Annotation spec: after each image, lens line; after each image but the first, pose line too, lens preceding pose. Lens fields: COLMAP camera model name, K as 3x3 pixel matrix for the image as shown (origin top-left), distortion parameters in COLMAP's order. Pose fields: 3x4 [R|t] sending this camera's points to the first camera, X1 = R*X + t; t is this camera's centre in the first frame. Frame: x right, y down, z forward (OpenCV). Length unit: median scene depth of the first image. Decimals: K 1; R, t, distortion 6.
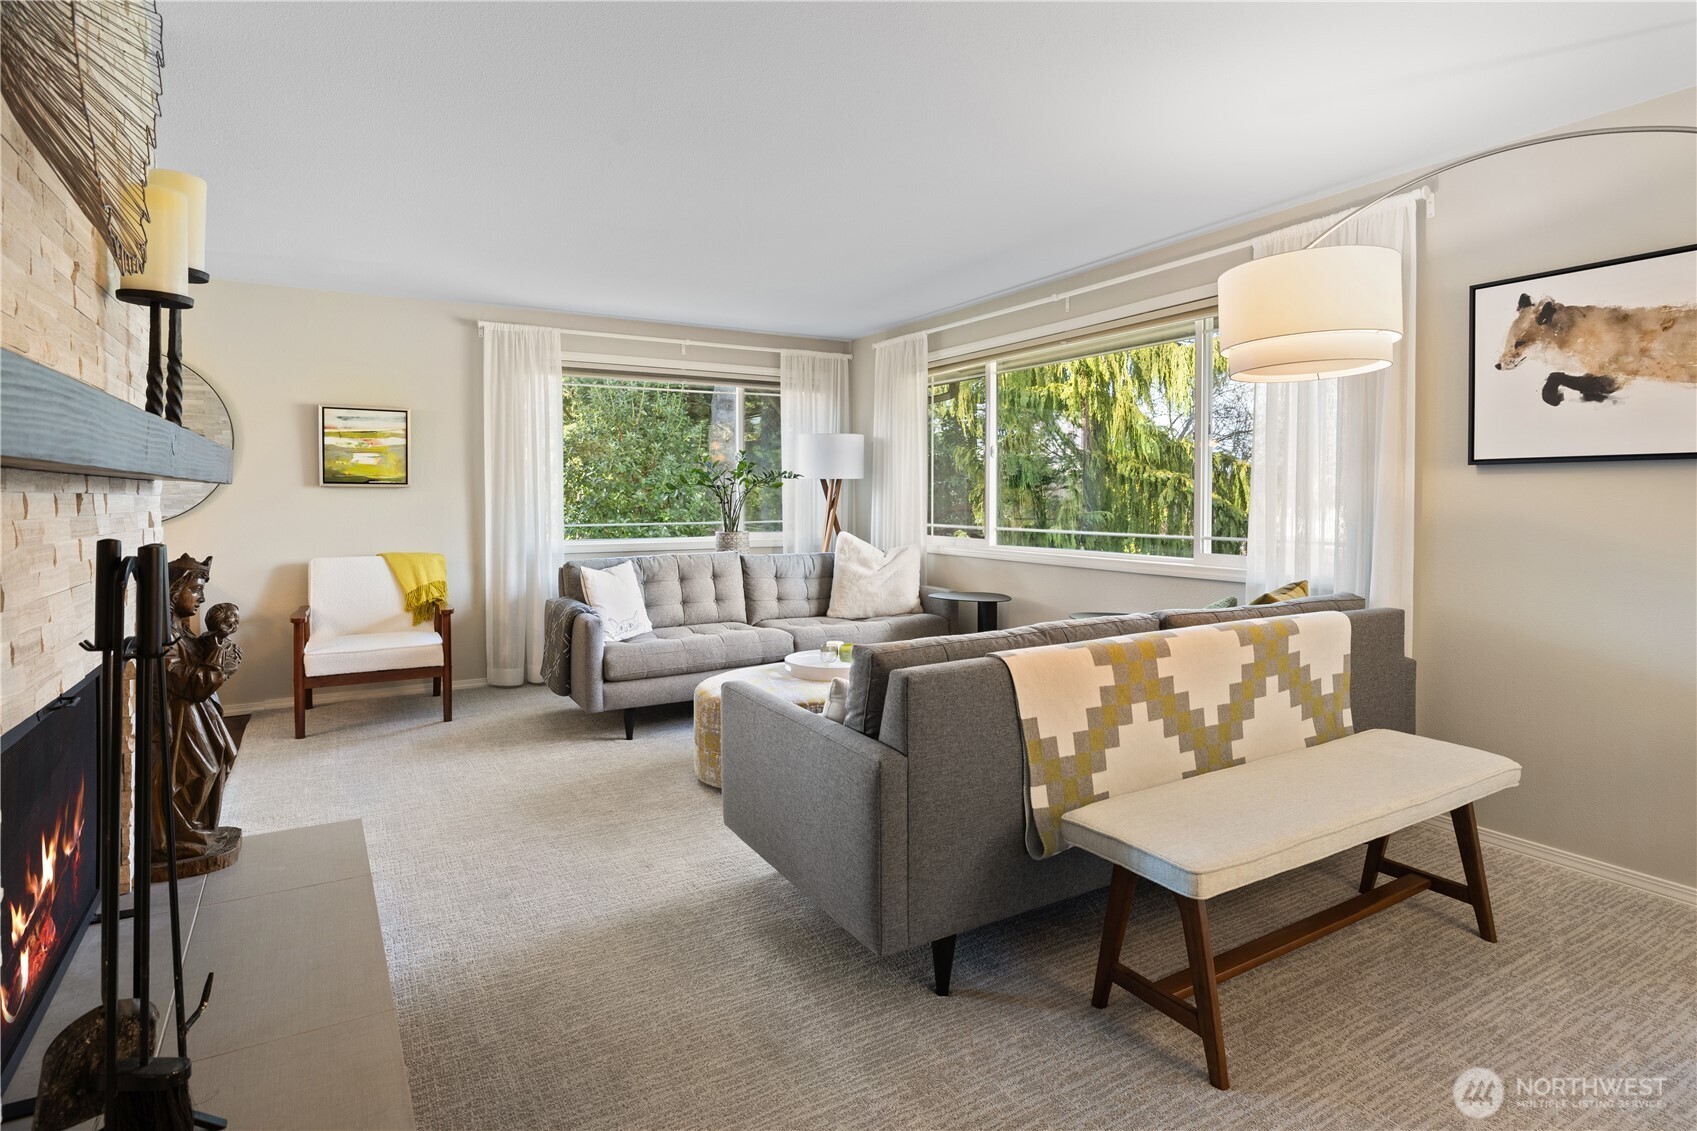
lens RADIAL K [[882.3, 0, 852.6], [0, 882.3, 514.9], [0, 0, 1]] dist [-0.002368, -0.000596]
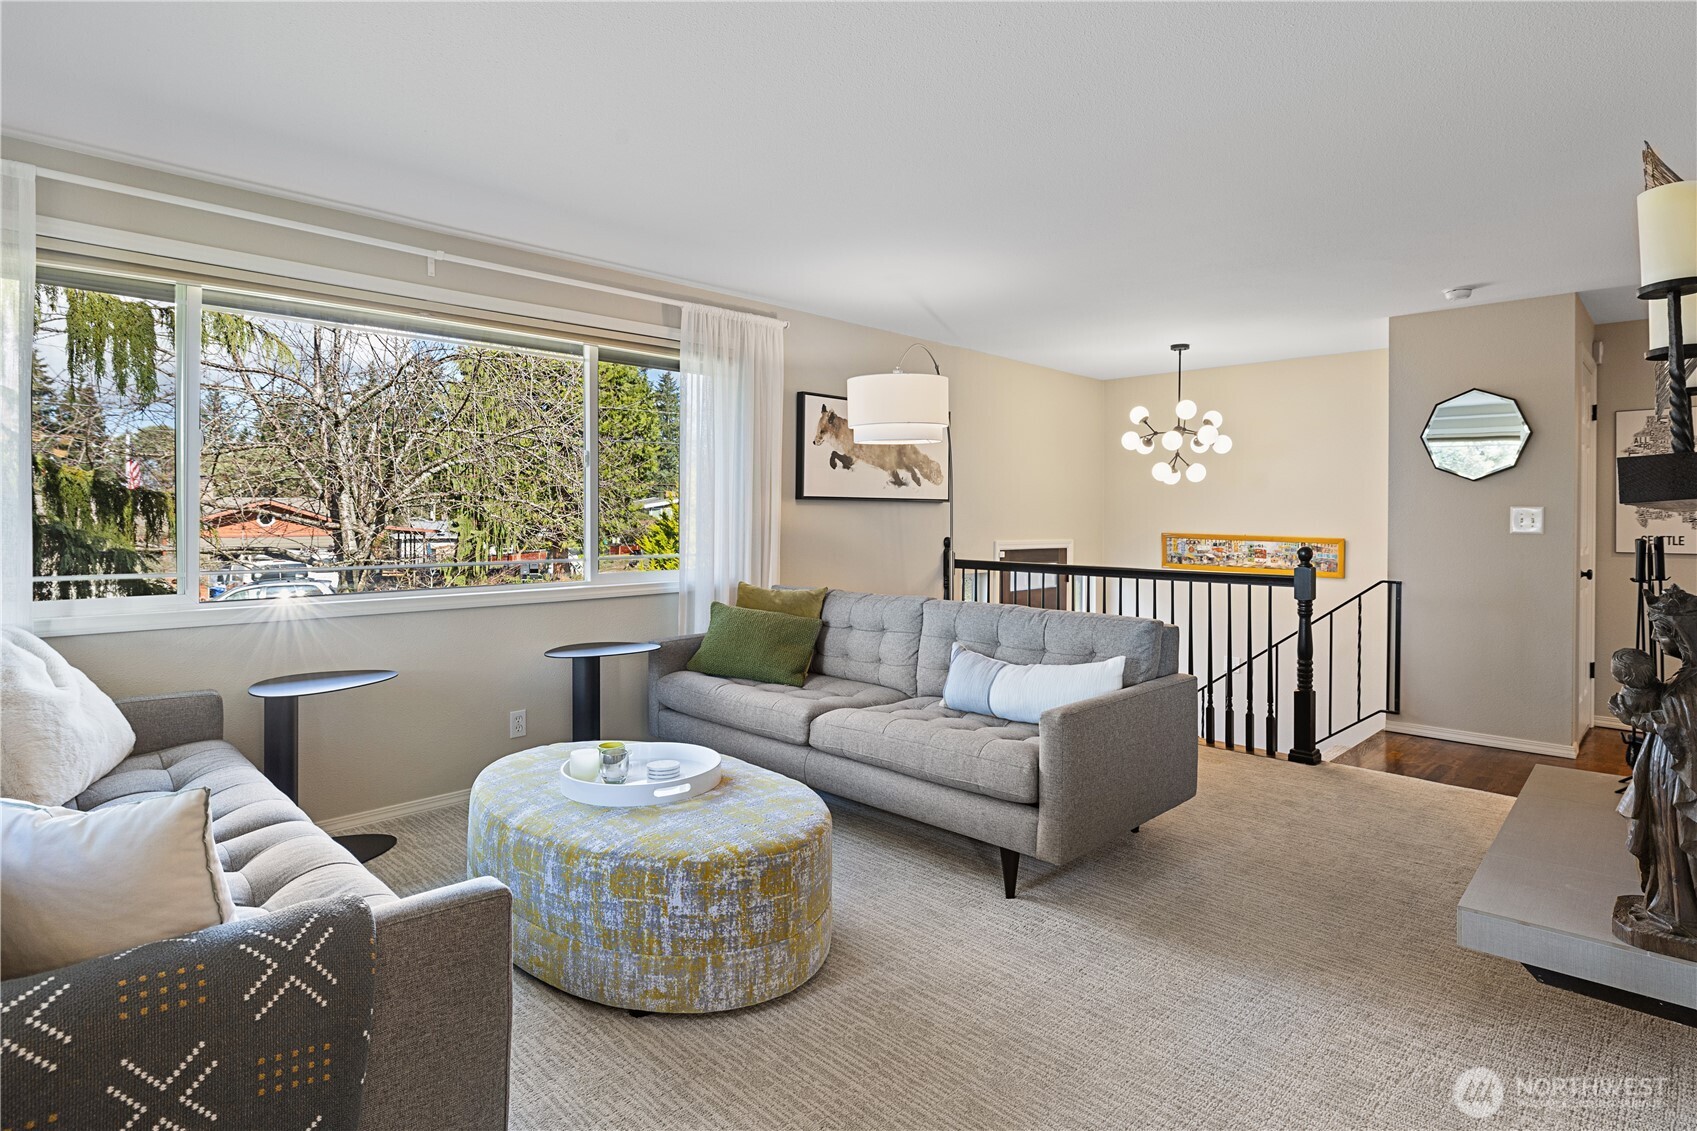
lens RADIAL K [[882.3, 0, 852.6], [0, 882.3, 514.9], [0, 0, 1]] dist [-0.002368, -0.000596]
pose [[-0.262436, 0.000846, 0.964949, -0.973018], [0.017965, 0.999831, 0.004009, -0.033846], [-0.964782, 0.018388, -0.262406, 1.416393]]
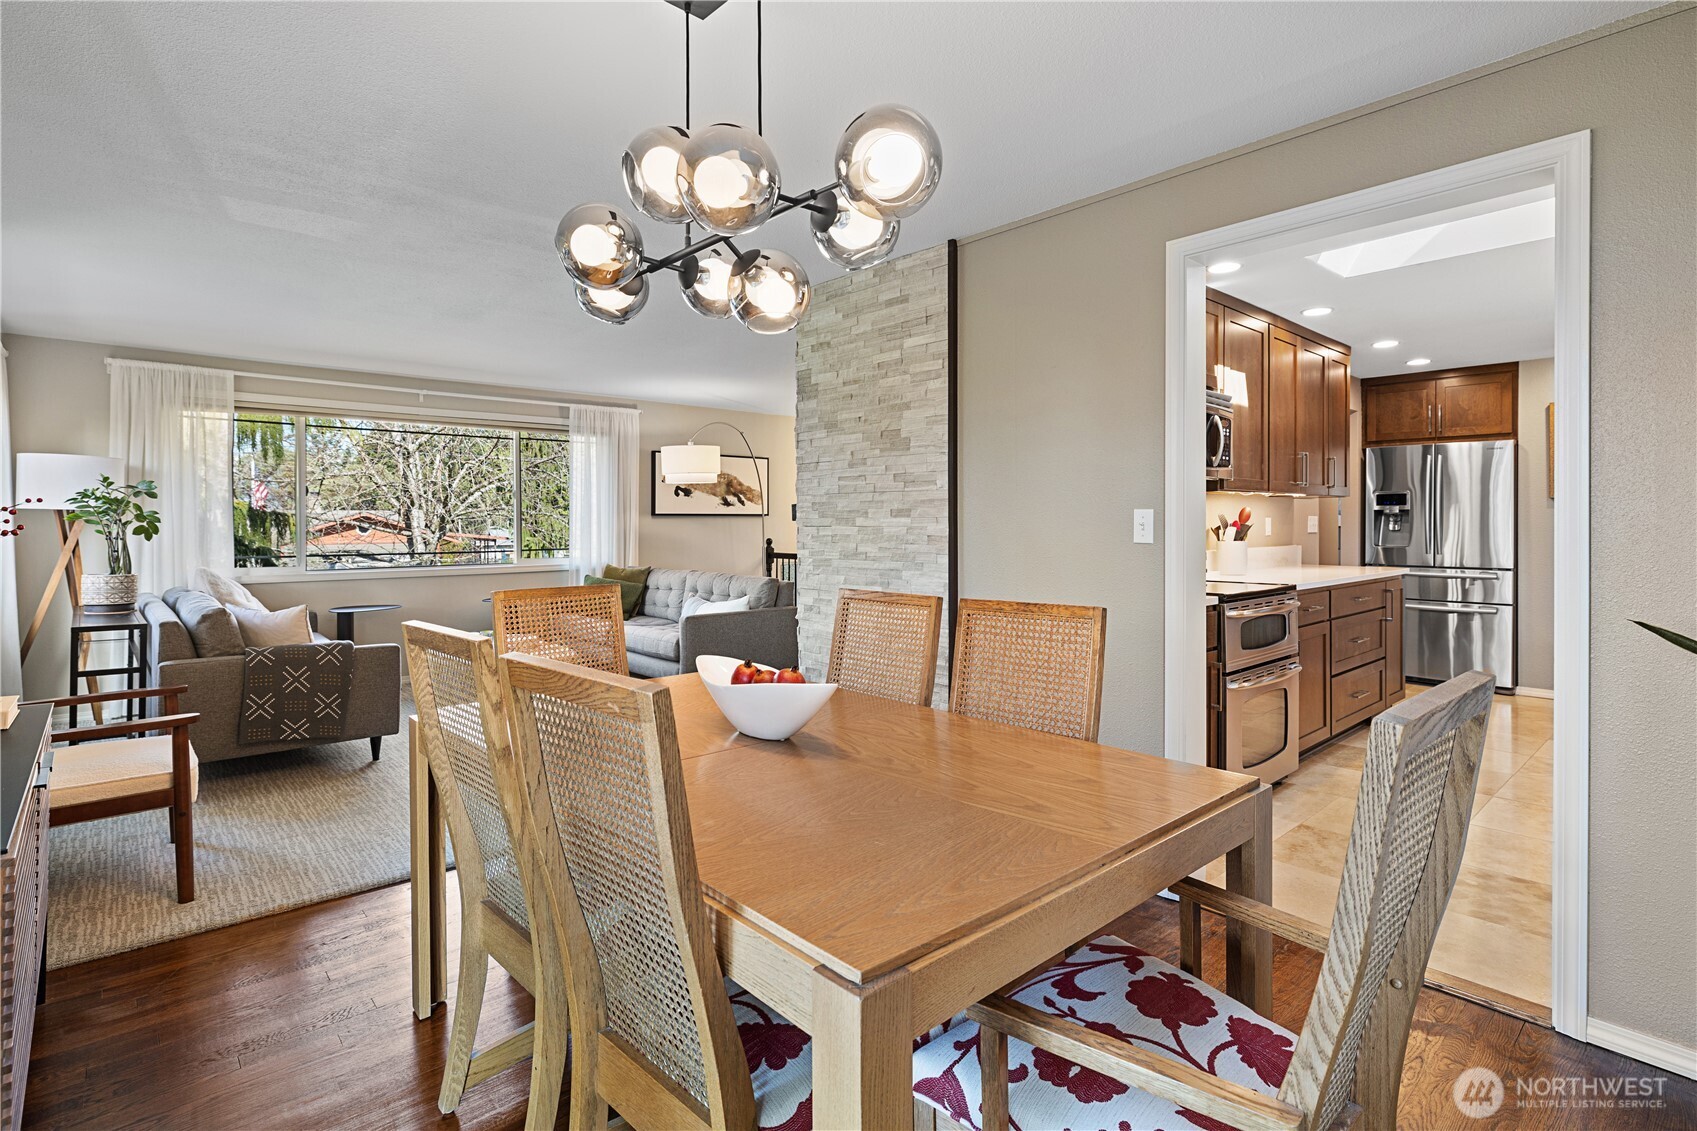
lens RADIAL K [[828.2, 0, 847.8], [0, 828.2, 524.1], [0, 0, 1]] dist [-0.004385, -0.000274]
pose [[-0.202359, -0.000718, 0.979311, -2.059618], [0.024438, 0.999685, 0.005782, -0.031515], [-0.979006, 0.025103, -0.202278, 0.982414]]
